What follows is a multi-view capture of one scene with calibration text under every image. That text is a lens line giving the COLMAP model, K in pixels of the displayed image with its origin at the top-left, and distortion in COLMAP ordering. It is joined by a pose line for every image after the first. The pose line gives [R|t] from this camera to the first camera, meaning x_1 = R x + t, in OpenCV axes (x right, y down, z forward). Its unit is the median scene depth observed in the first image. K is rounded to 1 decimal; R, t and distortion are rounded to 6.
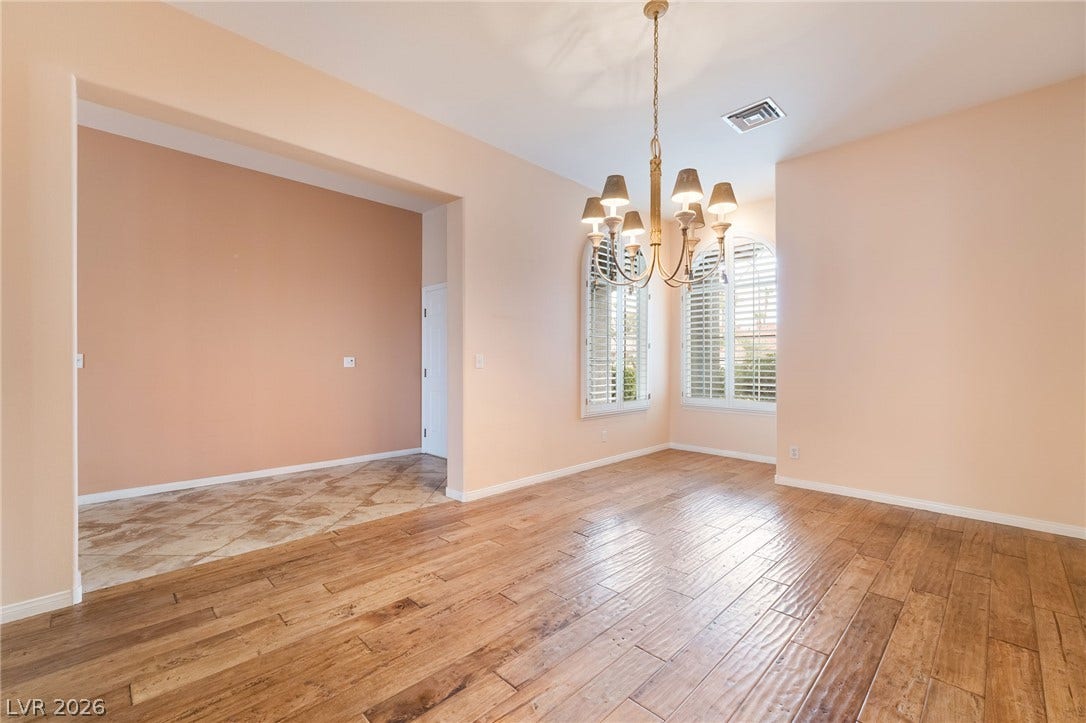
lens RADIAL K [[453.2, 0, 537.8], [0, 453.2, 360.8], [0, 0, 1]] dist [-0.000500, -0.000265]
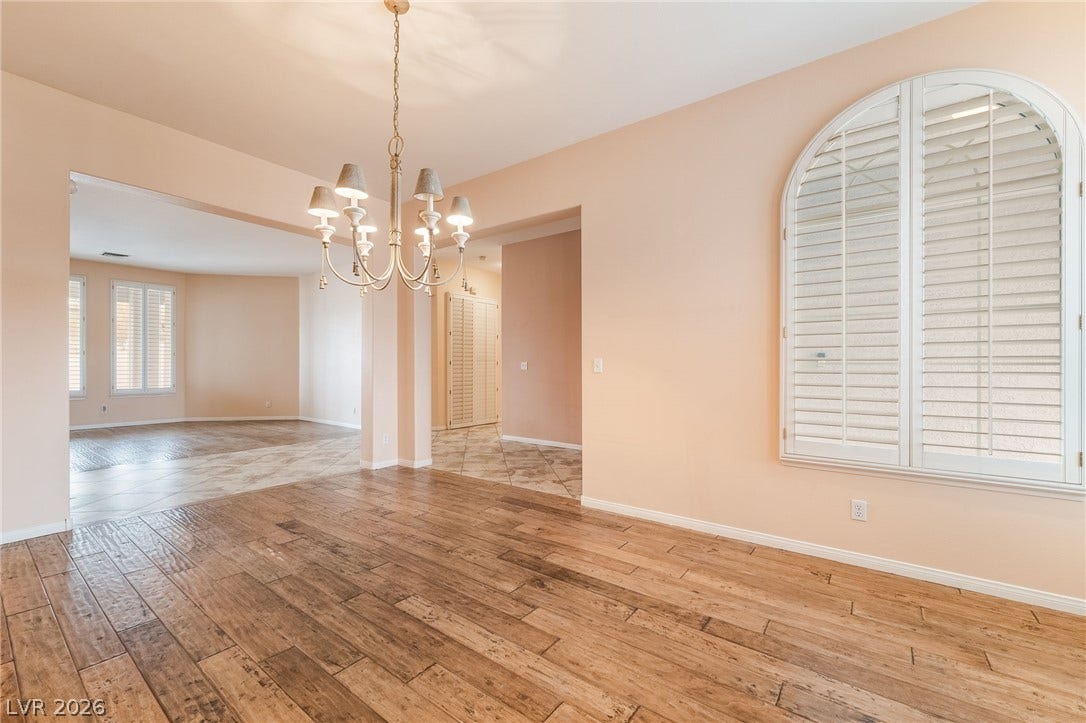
lens RADIAL K [[453.2, 0, 537.8], [0, 453.2, 360.8], [0, 0, 1]] dist [-0.000500, -0.000265]
pose [[0.142340, -0.011052, -0.989756, 0.881045], [-0.001907, 0.999933, -0.011440, 0.003164], [0.989816, 0.003516, 0.142309, 0.811679]]
